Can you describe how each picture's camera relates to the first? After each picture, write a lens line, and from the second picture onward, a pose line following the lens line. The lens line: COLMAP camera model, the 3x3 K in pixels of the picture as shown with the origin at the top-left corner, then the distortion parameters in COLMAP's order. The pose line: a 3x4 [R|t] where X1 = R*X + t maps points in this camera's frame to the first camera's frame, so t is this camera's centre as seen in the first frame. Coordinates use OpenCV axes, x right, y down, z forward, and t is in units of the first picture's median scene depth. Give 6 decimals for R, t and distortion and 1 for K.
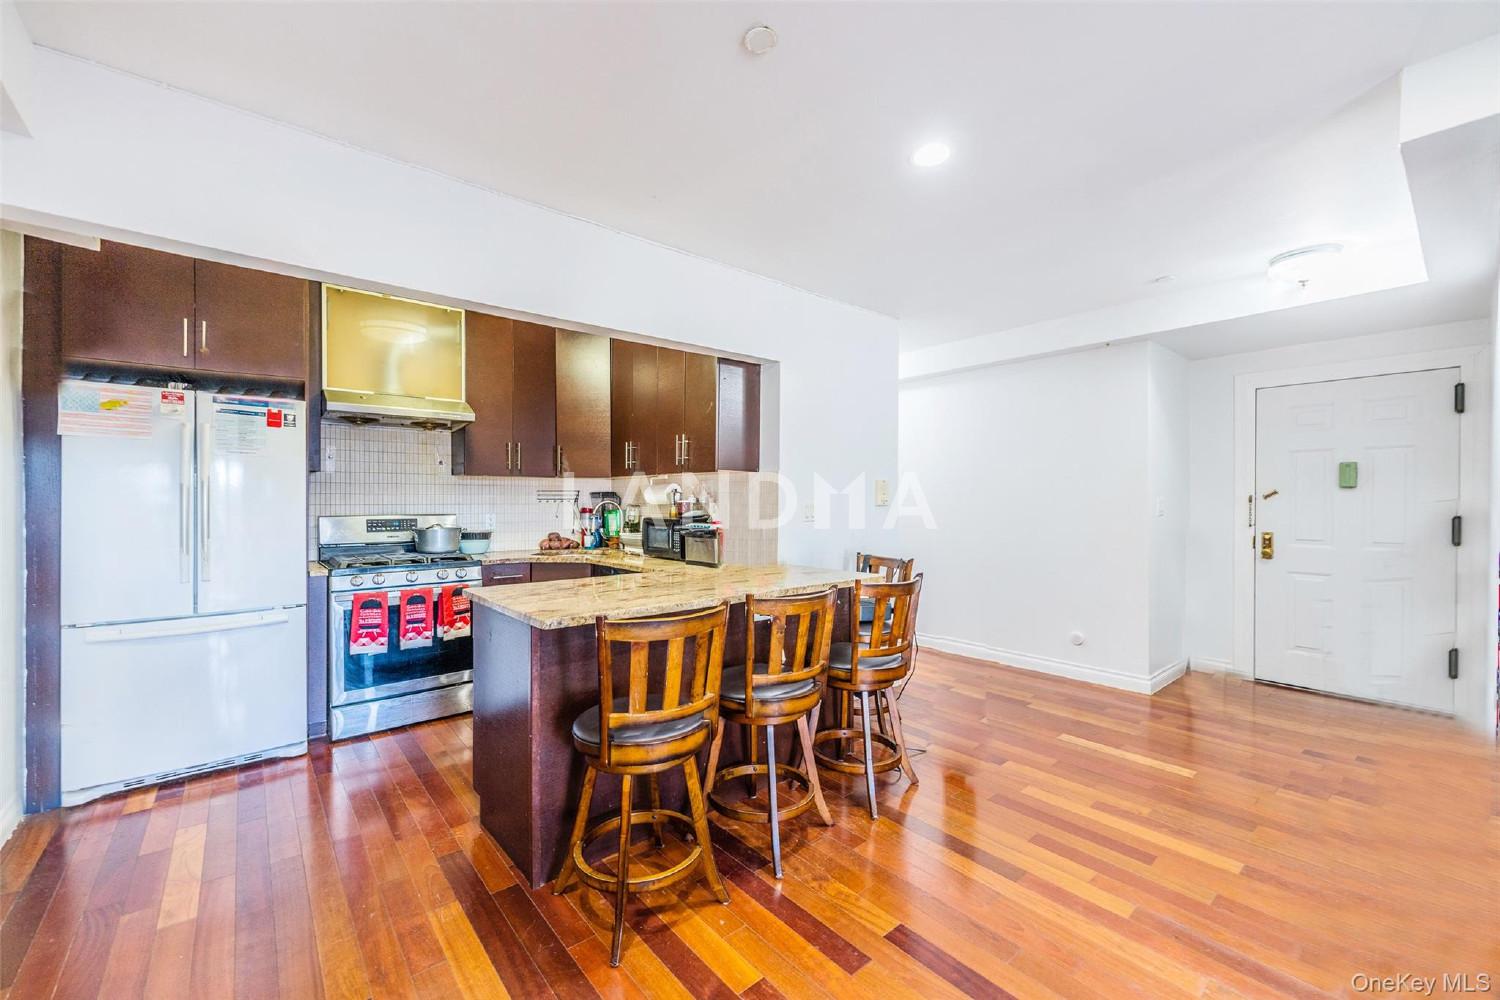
lens RADIAL K [[605.2, 0, 750.0], [0, 605.2, 500.0], [0, 0, 1]] dist [0.002618, 0.000154]
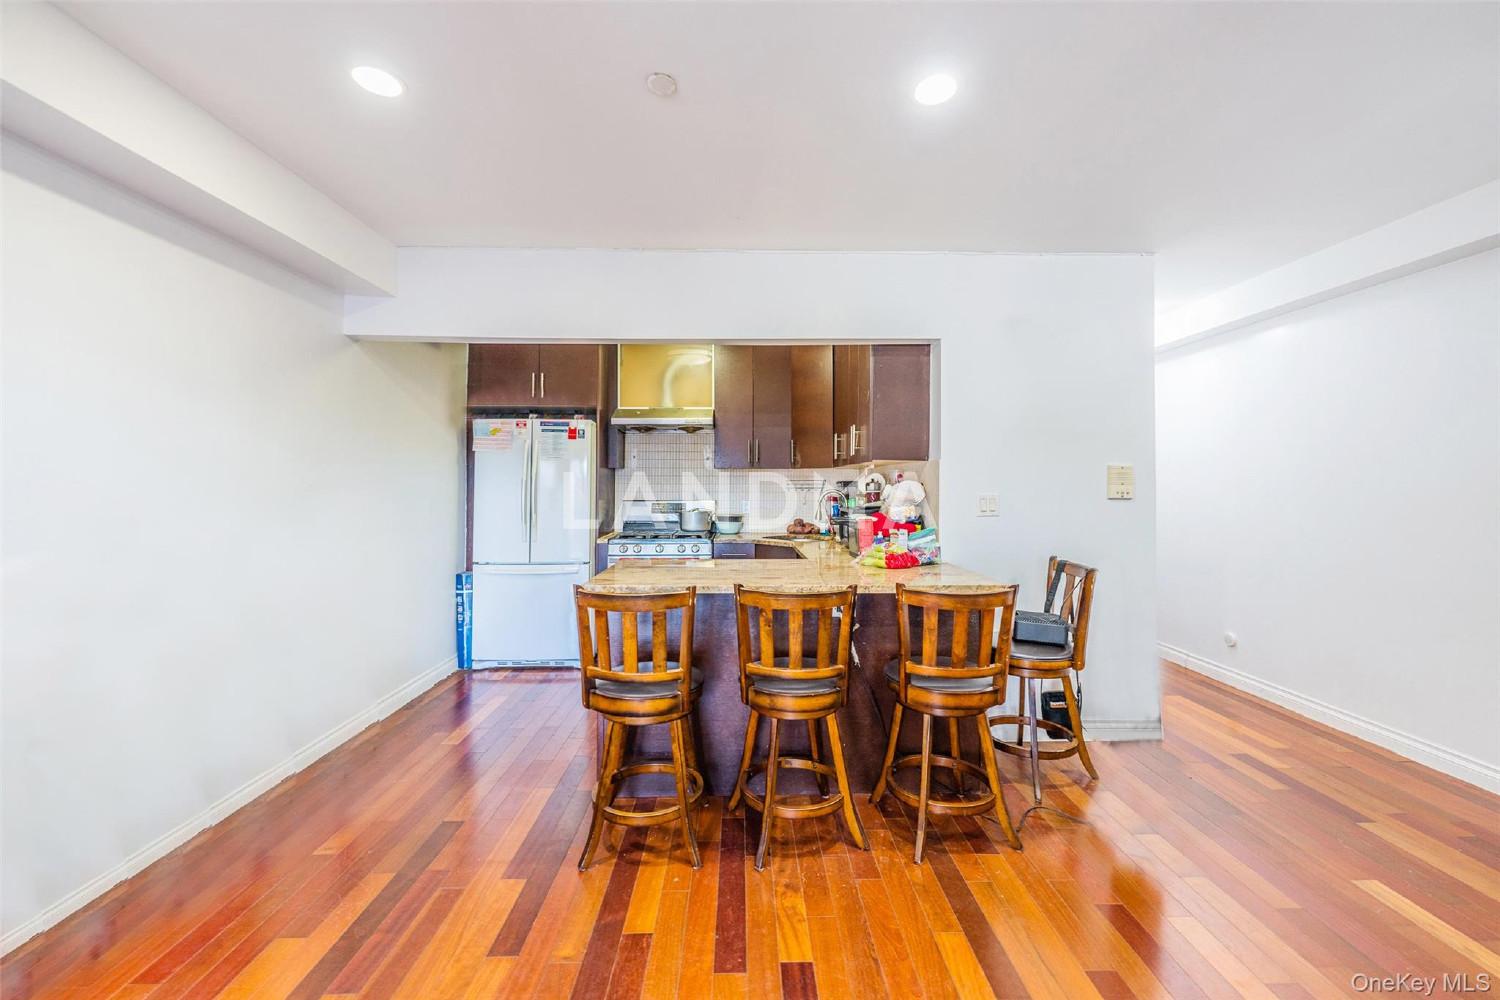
lens RADIAL K [[604.7, 0, 749.9], [0, 604.7, 474.1], [0, 0, 1]] dist [0.000124, -0.000139]
pose [[0.775677, -0.010688, -0.631039, 0.468948], [-0.002584, 0.999794, -0.020110, -0.007724], [0.631125, 0.017229, 0.775490, 0.140632]]
